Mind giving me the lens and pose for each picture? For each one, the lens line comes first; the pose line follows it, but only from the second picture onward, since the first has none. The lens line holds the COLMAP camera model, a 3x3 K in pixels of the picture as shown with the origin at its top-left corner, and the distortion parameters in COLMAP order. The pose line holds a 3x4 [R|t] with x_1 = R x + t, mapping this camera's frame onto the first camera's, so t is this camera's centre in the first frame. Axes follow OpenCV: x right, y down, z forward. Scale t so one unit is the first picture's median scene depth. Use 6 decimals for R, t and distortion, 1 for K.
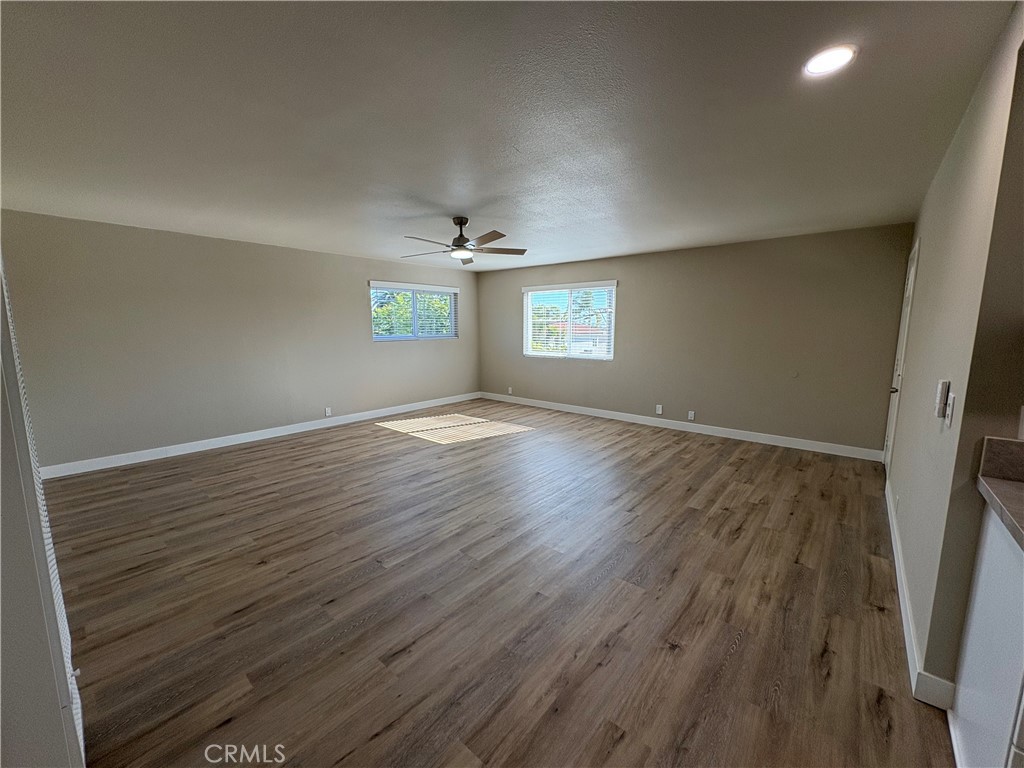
lens RADIAL K [[406.9, 0, 512.0], [0, 406.9, 384.0], [0, 0, 1]] dist [0.000016, 0.000457]
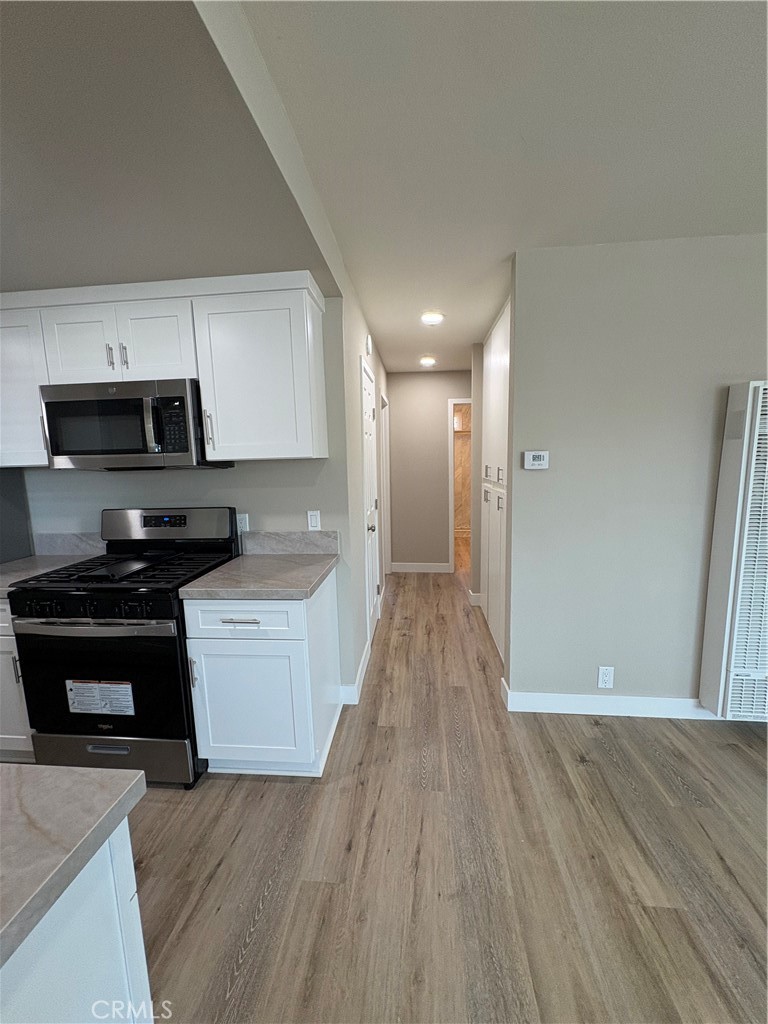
lens RADIAL K [[407.9, 0, 384.0], [0, 407.9, 512.0], [0, 0, 1]] dist [-0.000013, 0.000361]
pose [[-0.816496, 0.095649, -0.569373, 0.316073], [-0.055916, 0.968445, 0.242874, -0.062573], [0.574637, 0.230143, -0.785383, 0.418621]]
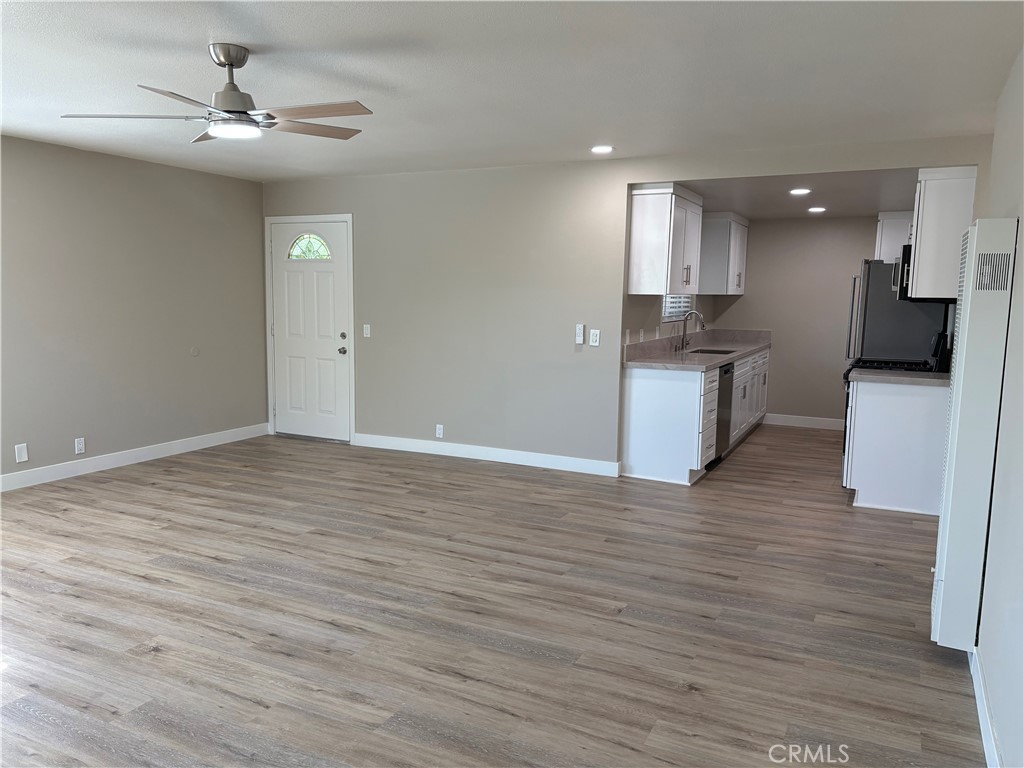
lens RADIAL K [[774.6, 0, 512.3], [0, 774.6, 389.5], [0, 0, 1]] dist [0.043010, -0.038050]
pose [[-0.244422, -0.126474, 0.961386, -1.049865], [0.120132, 0.979870, 0.159448, -0.141475], [-0.962199, 0.154466, -0.224308, 0.945756]]
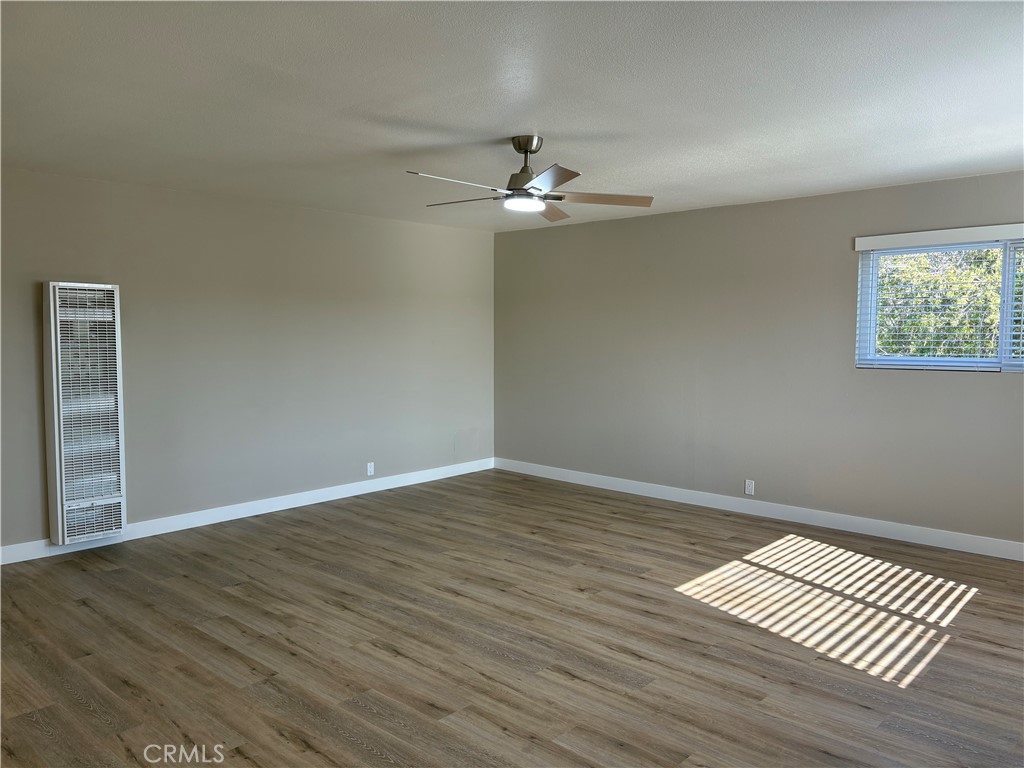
lens RADIAL K [[774.6, 0, 512.3], [0, 774.6, 389.5], [0, 0, 1]] dist [0.043010, -0.038050]
pose [[-0.034515, 0.082815, -0.995967, 0.914758], [-0.143307, 0.985852, 0.086940, -0.164796], [0.989076, 0.145730, -0.022158, 1.044220]]
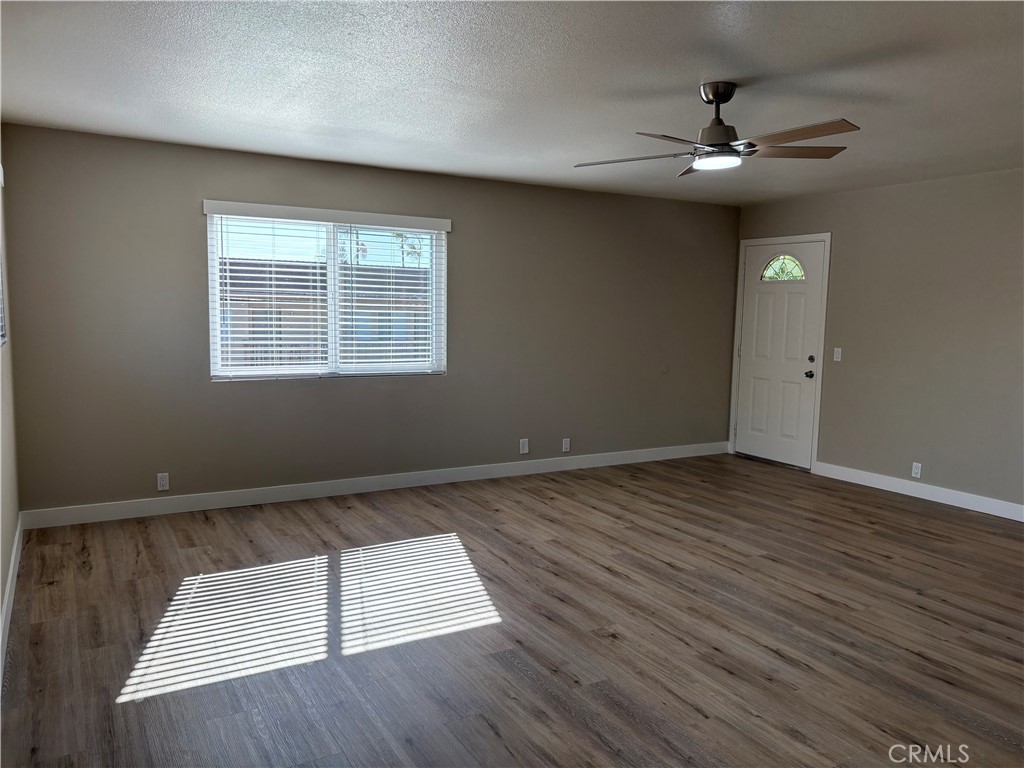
lens RADIAL K [[774.6, 0, 512.3], [0, 774.6, 389.5], [0, 0, 1]] dist [0.043010, -0.038050]
pose [[0.331114, -0.098867, 0.938397, -1.066037], [0.114647, 0.991343, 0.063993, -0.144154], [-0.936600, 0.086395, 0.339583, 0.940747]]
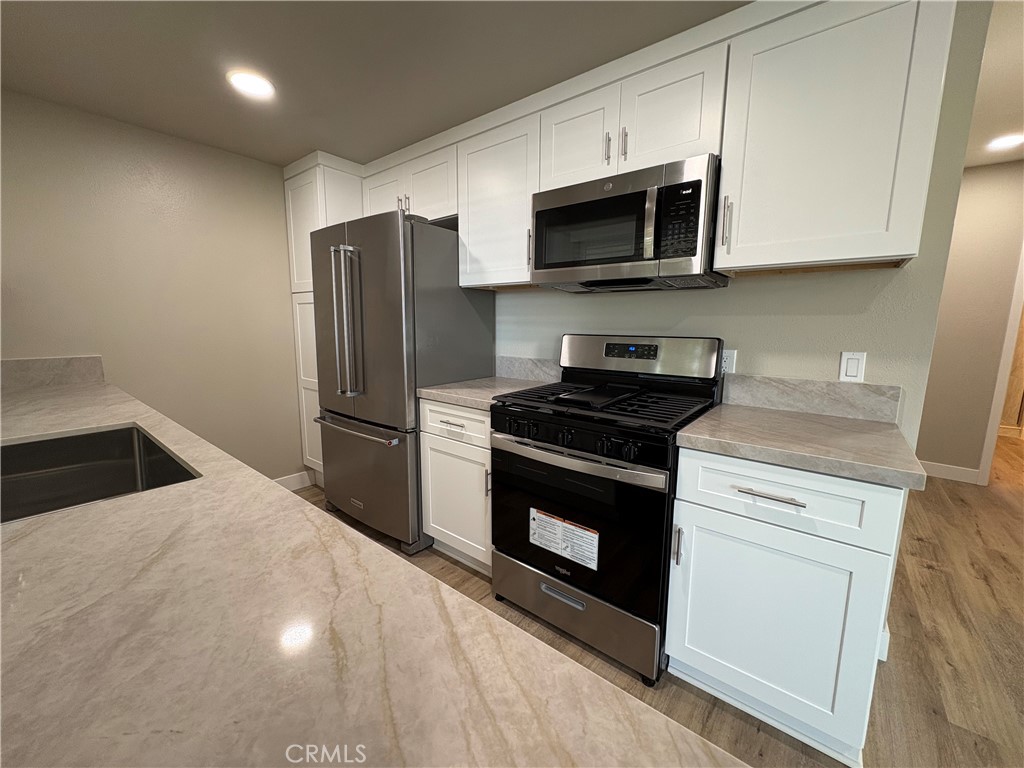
lens RADIAL K [[407.9, 0, 512.0], [0, 407.9, 384.0], [0, 0, 1]] dist [-0.000013, 0.000361]
pose [[-0.999374, -0.003141, -0.035247, 0.401323], [-0.013224, 0.957037, 0.289665, 0.006472], [0.032823, 0.289950, -0.956479, 0.263183]]
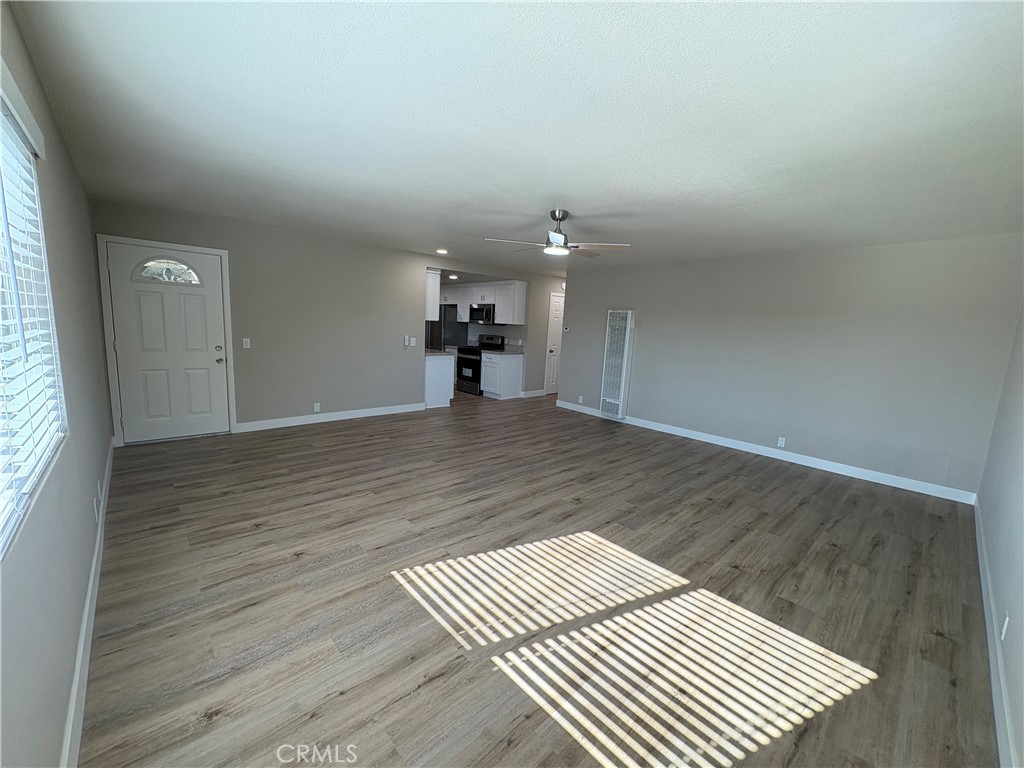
lens RADIAL K [[407.9, 0, 512.0], [0, 407.9, 384.0], [0, 0, 1]] dist [-0.000013, 0.000361]
pose [[-0.991822, -0.065106, 0.109773, -0.143827], [-0.031651, 0.958707, 0.282630, -0.288090], [-0.123641, 0.276844, -0.952927, 1.976067]]
